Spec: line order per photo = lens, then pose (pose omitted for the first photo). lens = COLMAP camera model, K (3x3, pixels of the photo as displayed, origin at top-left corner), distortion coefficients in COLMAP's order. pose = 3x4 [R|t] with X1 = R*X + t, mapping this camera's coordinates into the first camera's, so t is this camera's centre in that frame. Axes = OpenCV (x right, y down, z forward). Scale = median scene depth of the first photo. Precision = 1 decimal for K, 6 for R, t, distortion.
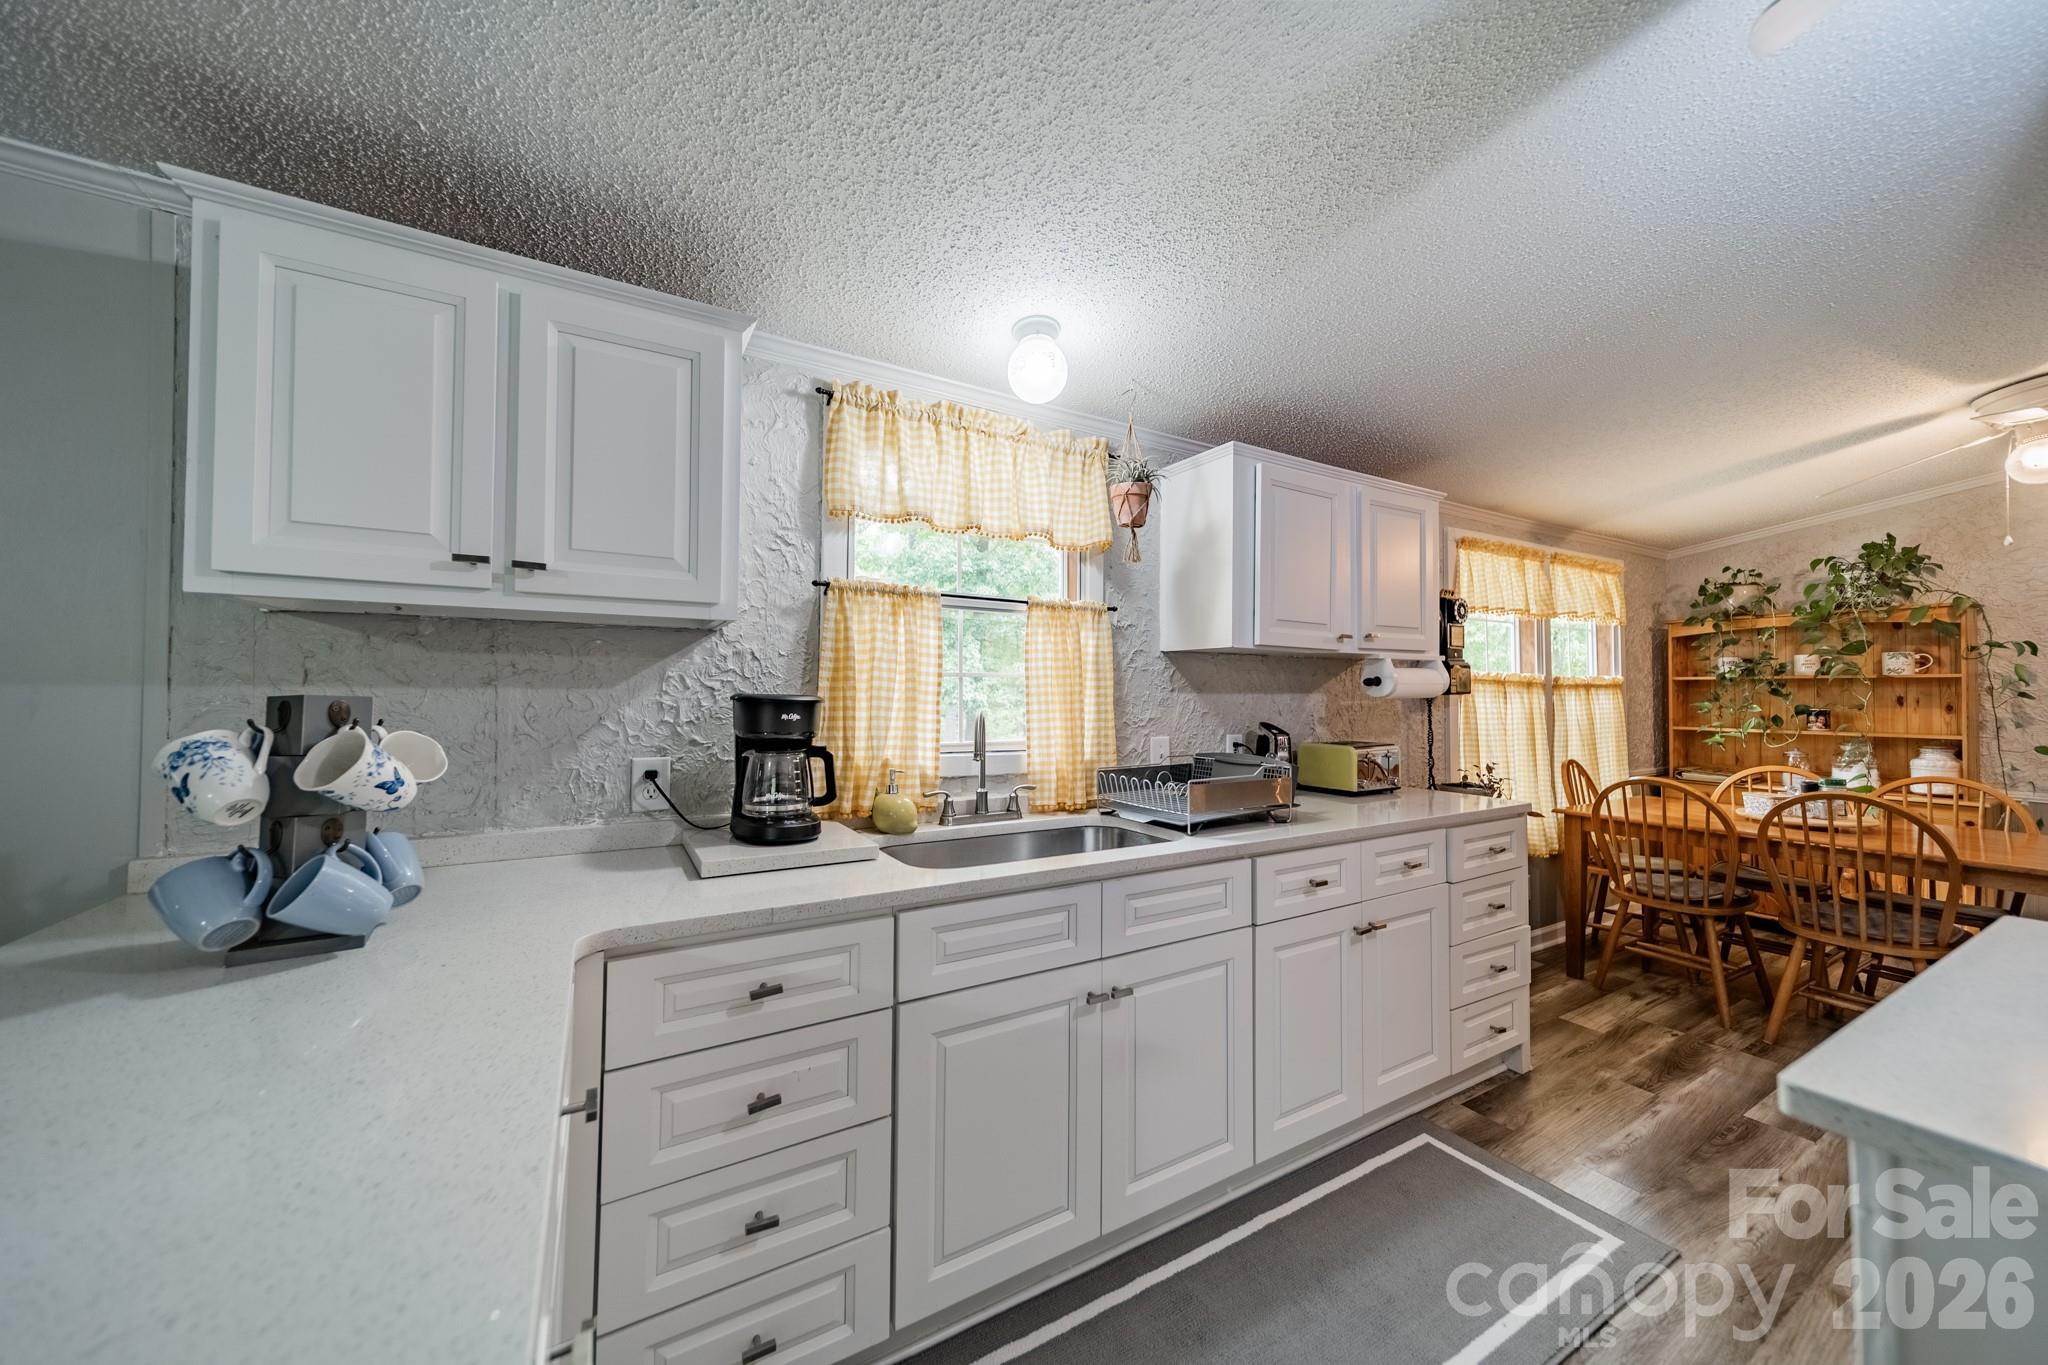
lens RADIAL K [[720.2, 0, 1031.6], [0, 720.2, 676.5], [0, 0, 1]] dist [0.005973, 0.000625]
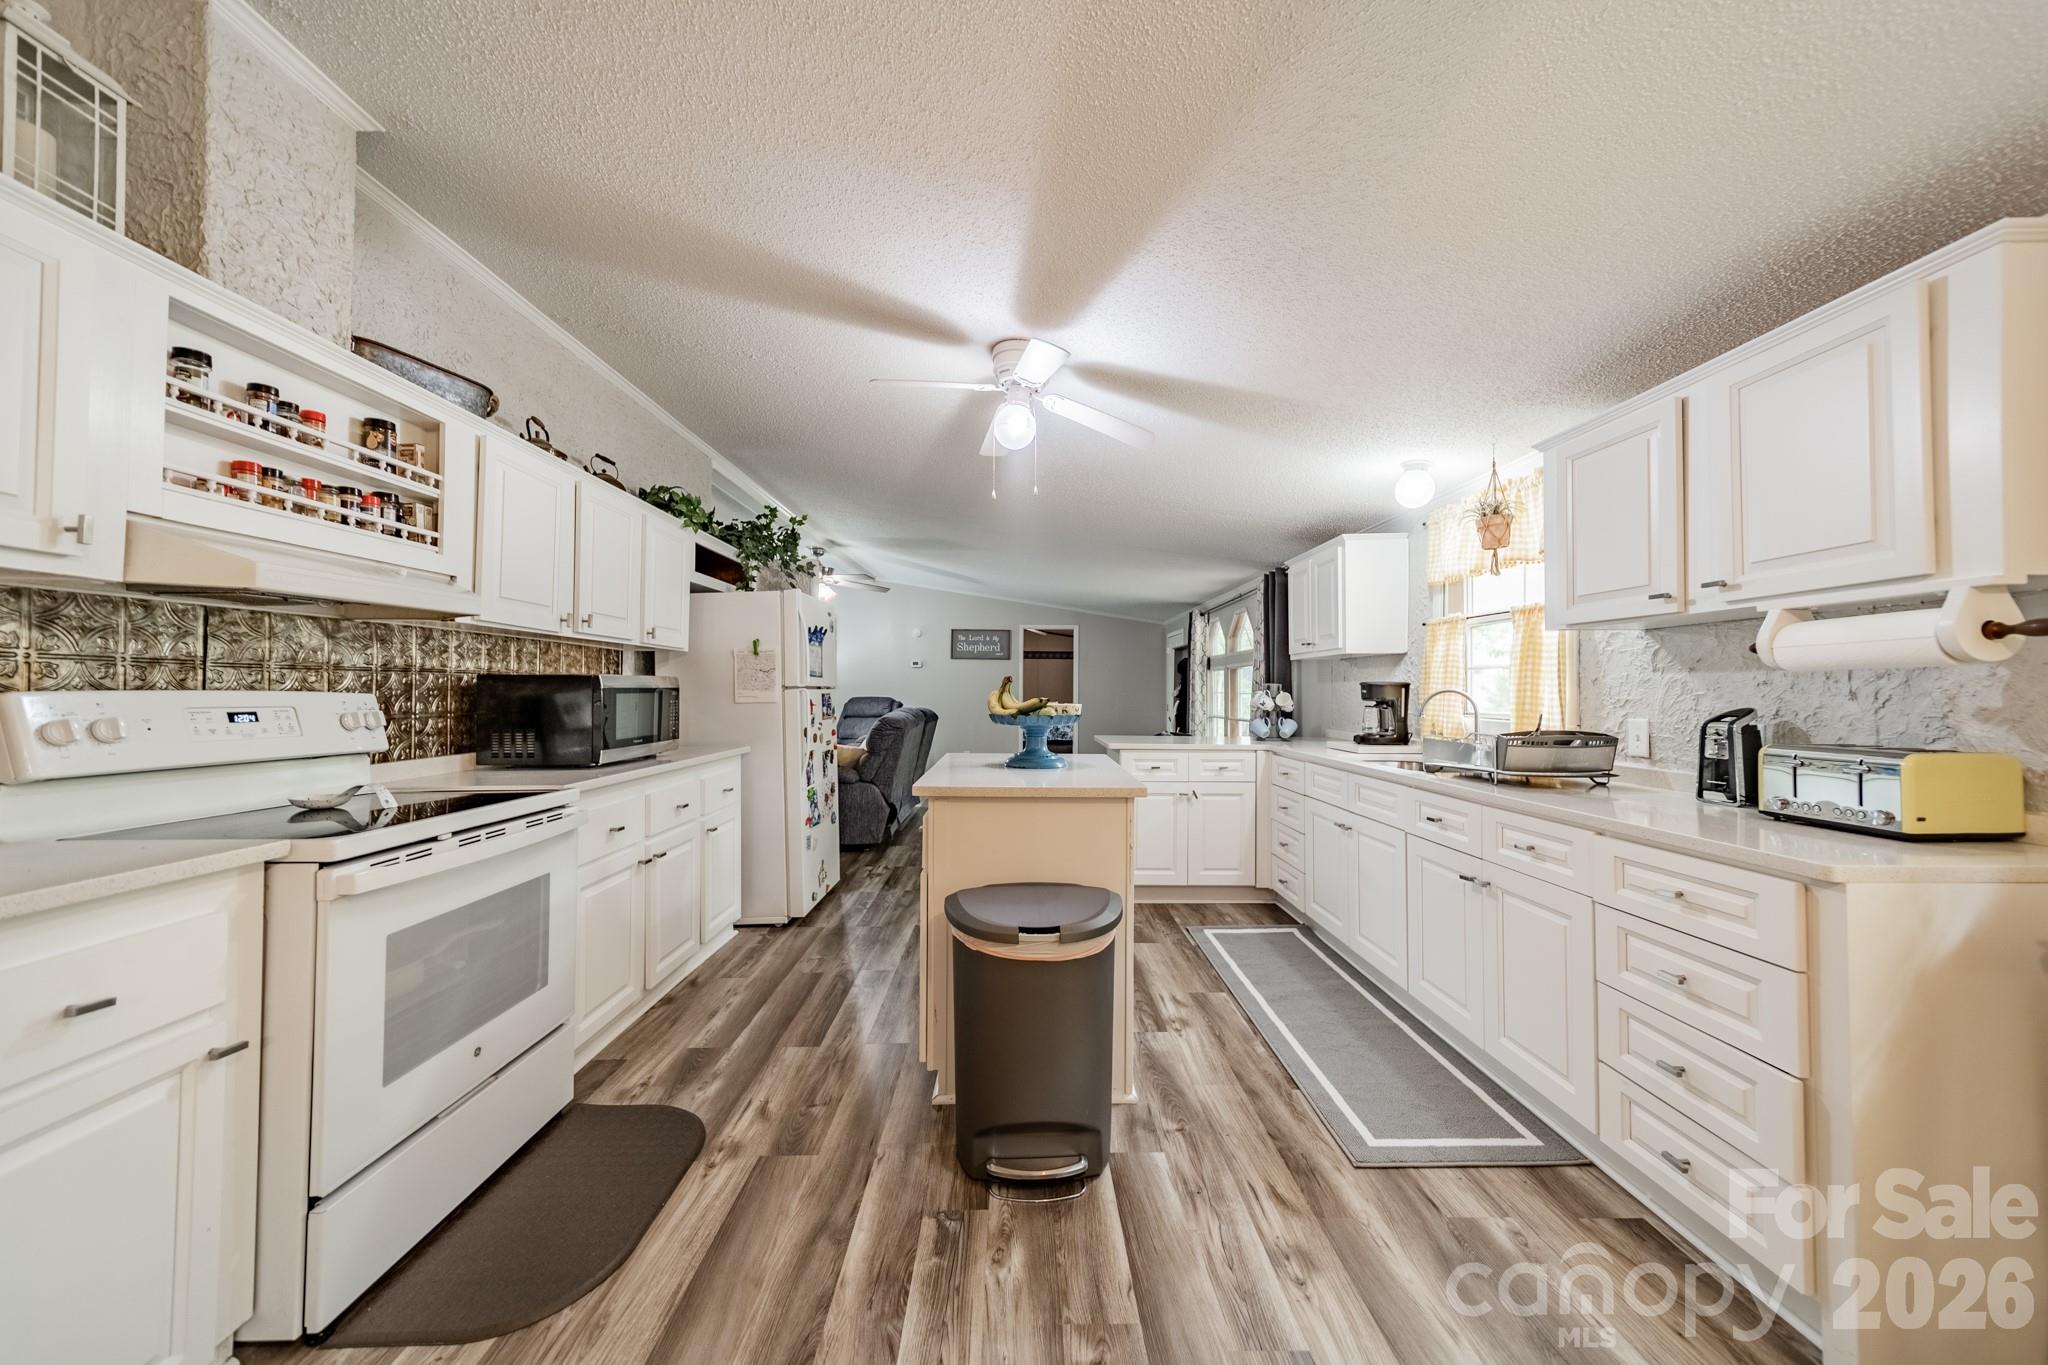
lens RADIAL K [[720.2, 0, 1027.6], [0, 720.2, 678.2], [0, 0, 1]] dist [0.005973, 0.000625]
pose [[-0.489999, -0.023568, -0.871404, 1.213605], [0.014017, 0.999292, -0.034909, 0.043423], [0.871610, -0.029320, -0.489322, 0.645454]]
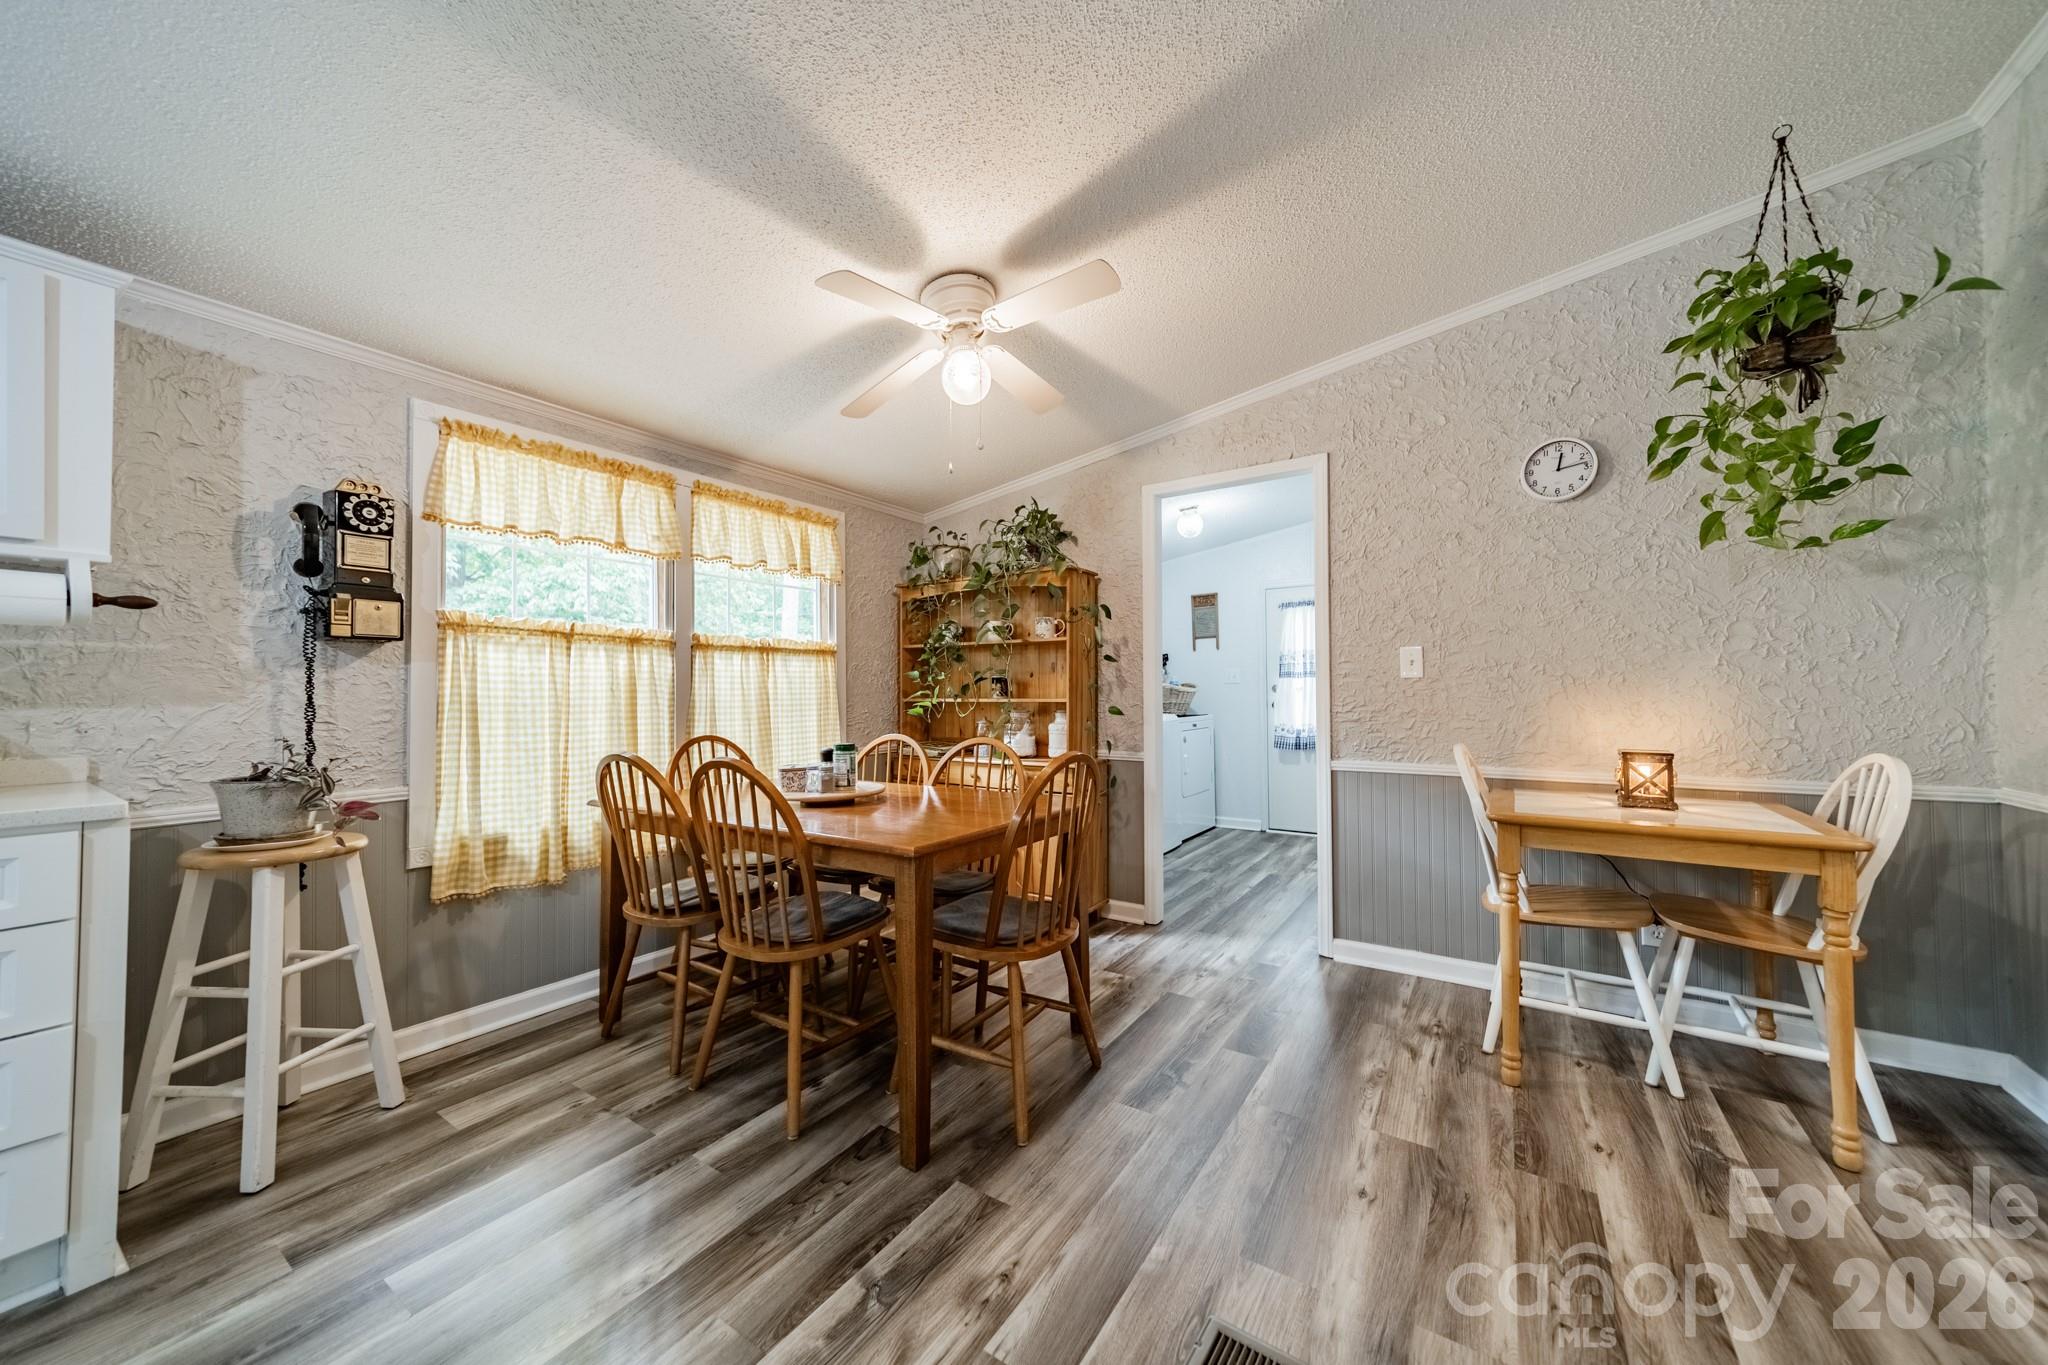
lens RADIAL K [[720.2, 0, 1025.5], [0, 720.2, 682.5], [0, 0, 1]] dist [0.005973, 0.000625]
pose [[0.896797, 0.001062, 0.442441, 0.911775], [-0.003688, 0.999980, 0.005074, 0.063473], [-0.442427, -0.006182, 0.896783, 0.147171]]
